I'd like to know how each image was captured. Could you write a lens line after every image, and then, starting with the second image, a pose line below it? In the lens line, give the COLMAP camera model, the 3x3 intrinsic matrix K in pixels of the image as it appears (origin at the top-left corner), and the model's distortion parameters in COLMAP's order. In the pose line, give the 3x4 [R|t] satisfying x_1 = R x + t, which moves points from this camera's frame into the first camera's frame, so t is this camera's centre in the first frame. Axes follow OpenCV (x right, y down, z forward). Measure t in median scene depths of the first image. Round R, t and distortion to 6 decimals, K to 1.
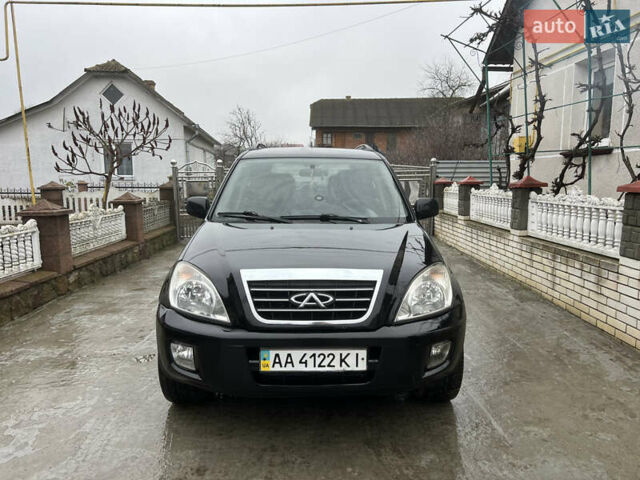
lens RADIAL K [[478.7, 0, 322.5], [0, 478.7, 243.3], [0, 0, 1]] dist [0.048232, -0.048933]
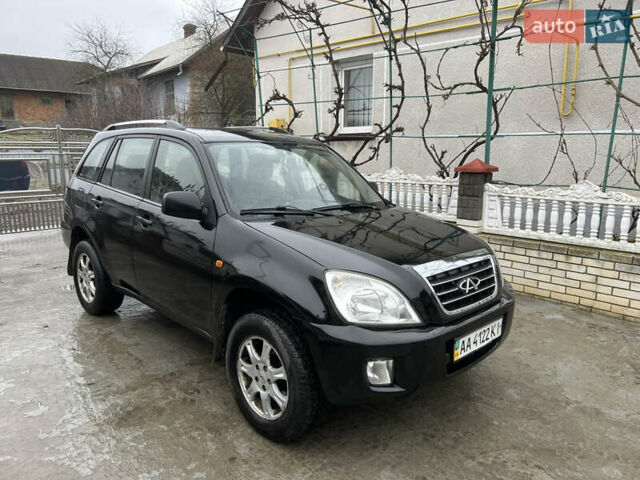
lens RADIAL K [[478.7, 0, 320.6], [0, 478.7, 238.2], [0, 0, 1]] dist [0.048232, -0.048933]
pose [[0.731507, -0.117549, 0.671625, -0.826426], [0.087470, 0.993066, 0.078539, -0.083667], [-0.676200, 0.001295, 0.736717, 0.360273]]
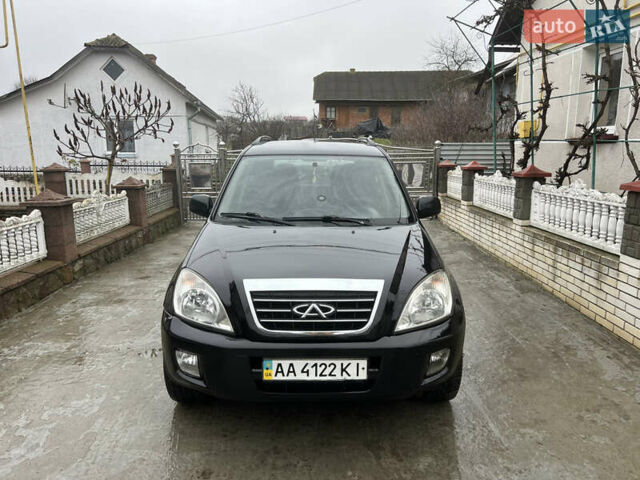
lens RADIAL K [[478.7, 0, 323.9], [0, 478.7, 240.9], [0, 0, 1]] dist [0.048232, -0.048933]
pose [[0.999987, 0.003118, -0.003994, 0.002634], [-0.002914, 0.998748, 0.049943, -0.067842], [0.004145, -0.049931, 0.998744, -0.007932]]
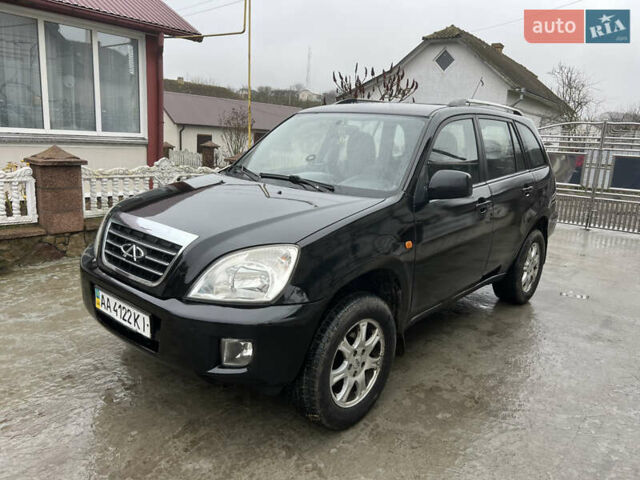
lens RADIAL K [[478.7, 0, 321.7], [0, 478.7, 240.8], [0, 0, 1]] dist [0.048232, -0.048933]
pose [[0.737497, 0.184874, -0.649554, 0.744033], [-0.147451, 0.982677, 0.112272, -0.057599], [0.659058, 0.012977, 0.751980, 0.437377]]
